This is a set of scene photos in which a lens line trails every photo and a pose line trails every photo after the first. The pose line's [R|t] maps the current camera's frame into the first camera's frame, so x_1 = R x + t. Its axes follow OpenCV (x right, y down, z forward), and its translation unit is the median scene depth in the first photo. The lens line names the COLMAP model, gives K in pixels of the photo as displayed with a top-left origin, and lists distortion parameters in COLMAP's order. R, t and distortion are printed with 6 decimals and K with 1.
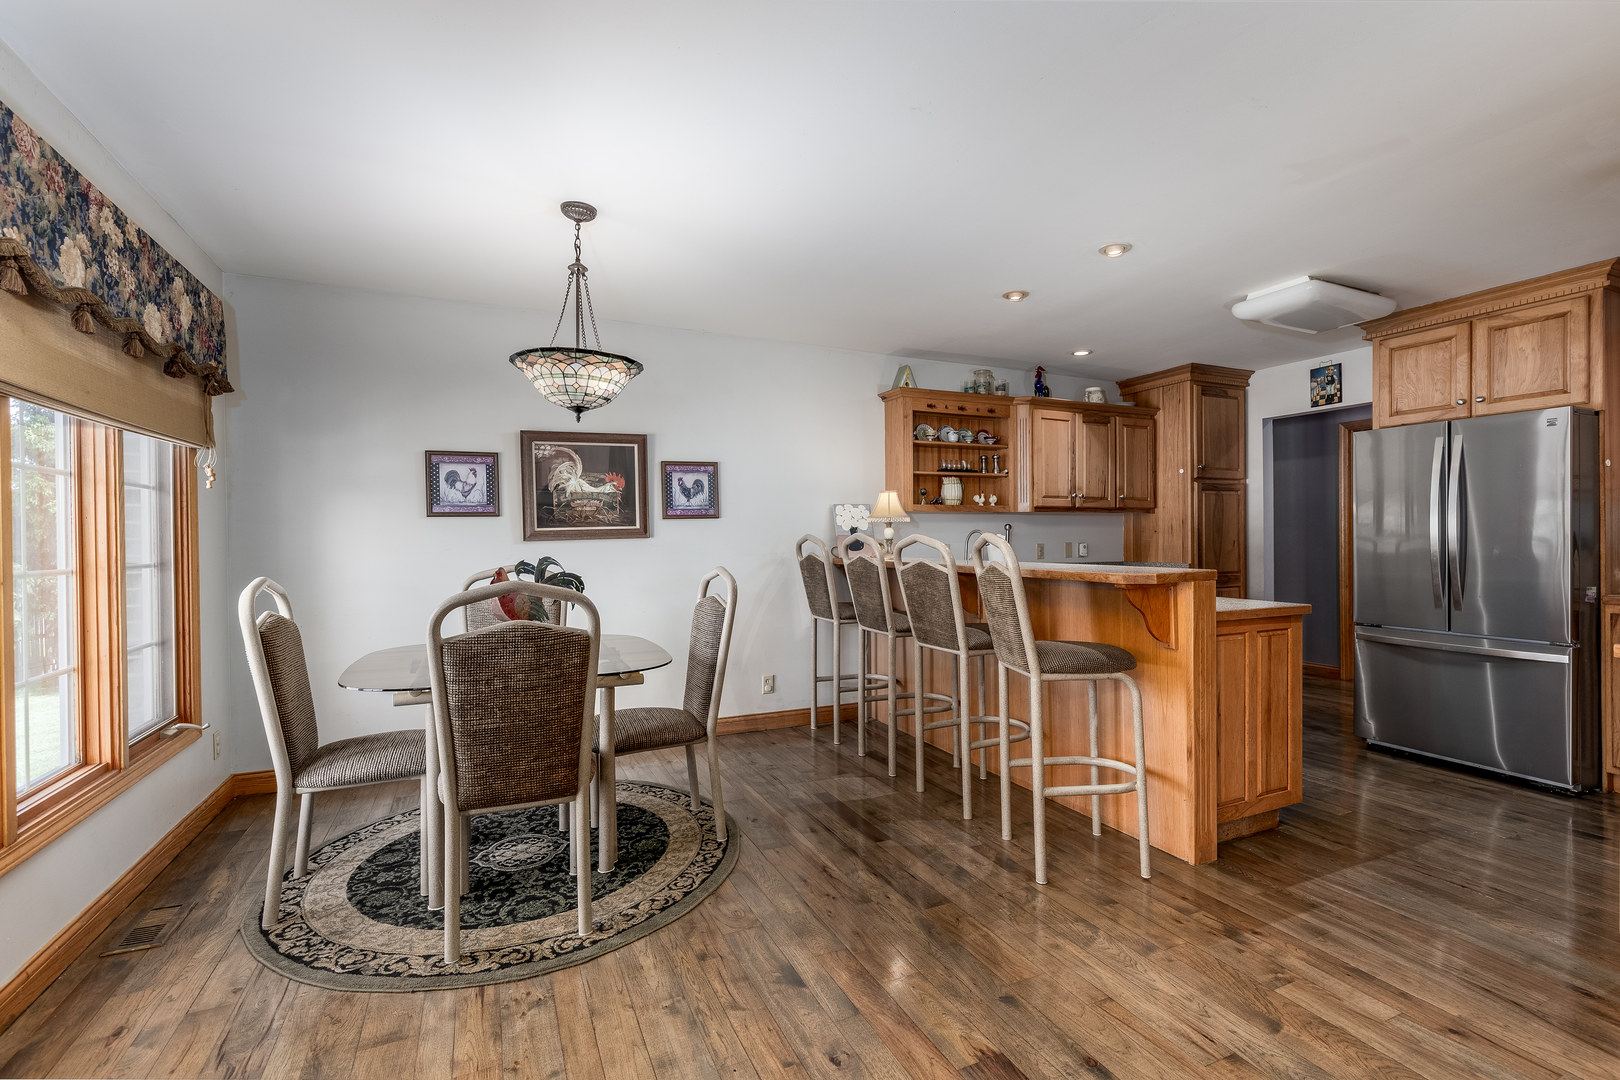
lens RADIAL K [[729.1, 0, 815.8], [0, 729.1, 537.6], [0, 0, 1]] dist [0.008168, -0.000903]
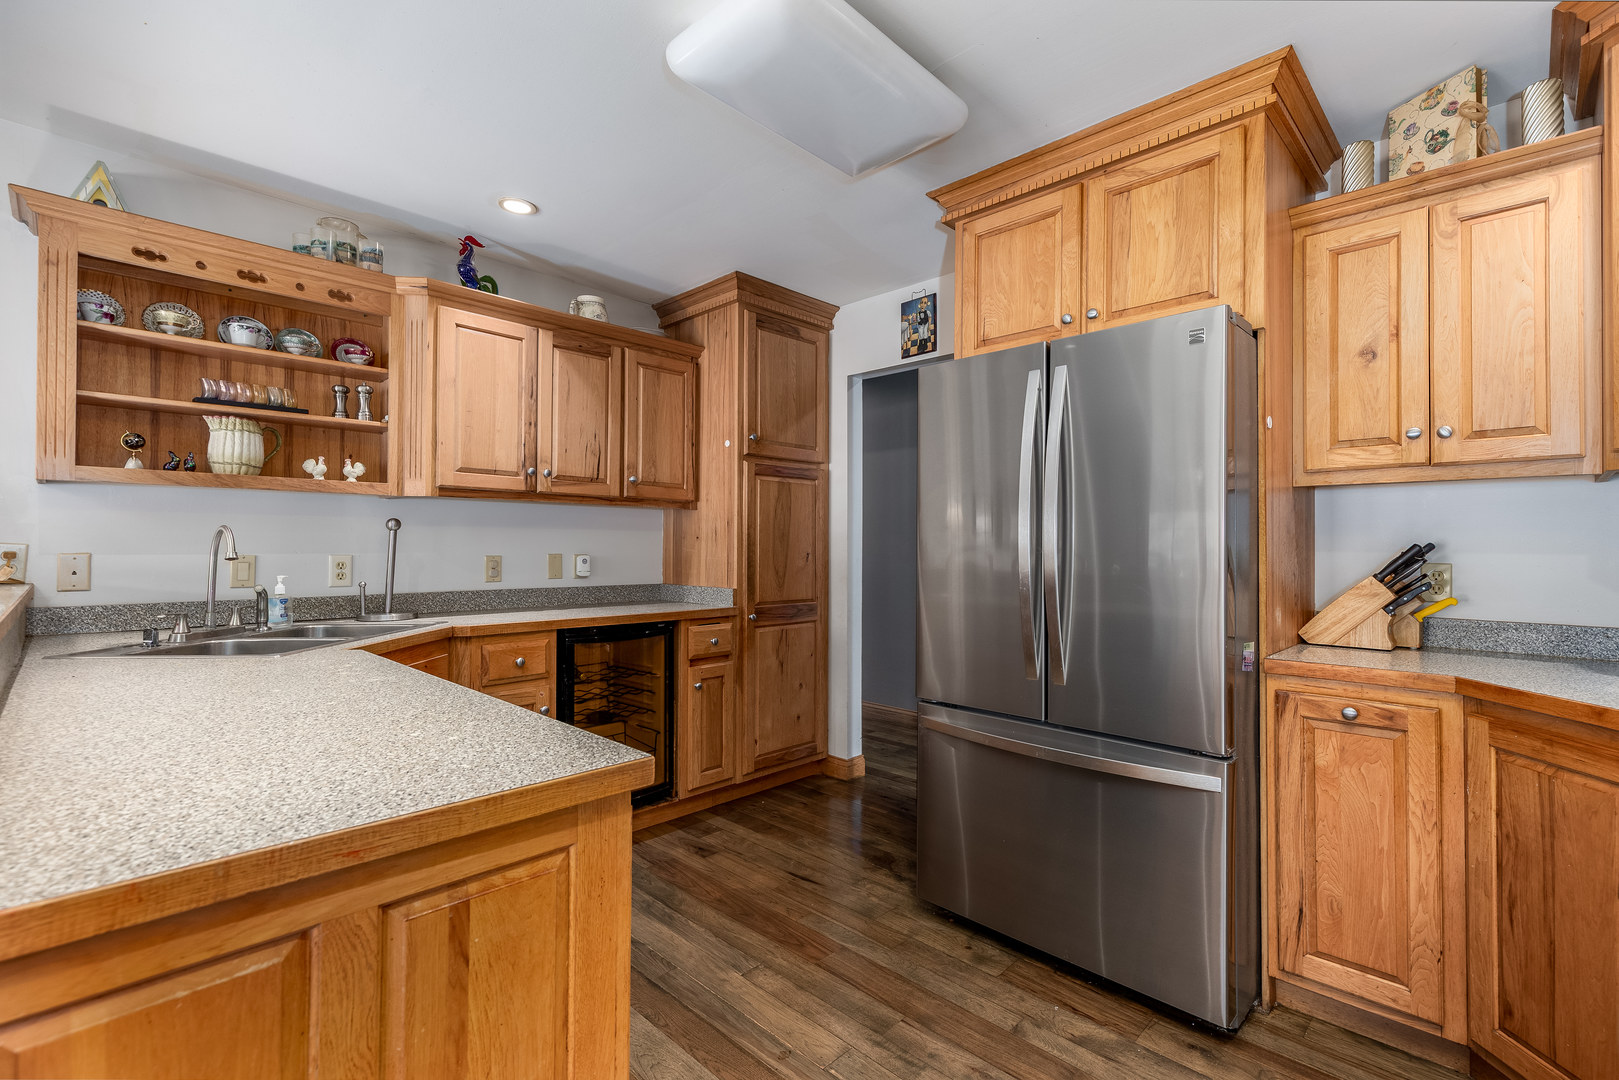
lens RADIAL K [[728.6, 0, 814.7], [0, 728.6, 534.4], [0, 0, 1]] dist [0.008168, -0.000903]
pose [[0.936685, 0.017938, 0.349714, 0.375825], [-0.011887, 0.999740, -0.019443, -0.000171], [-0.349972, 0.014054, 0.936655, 0.404936]]
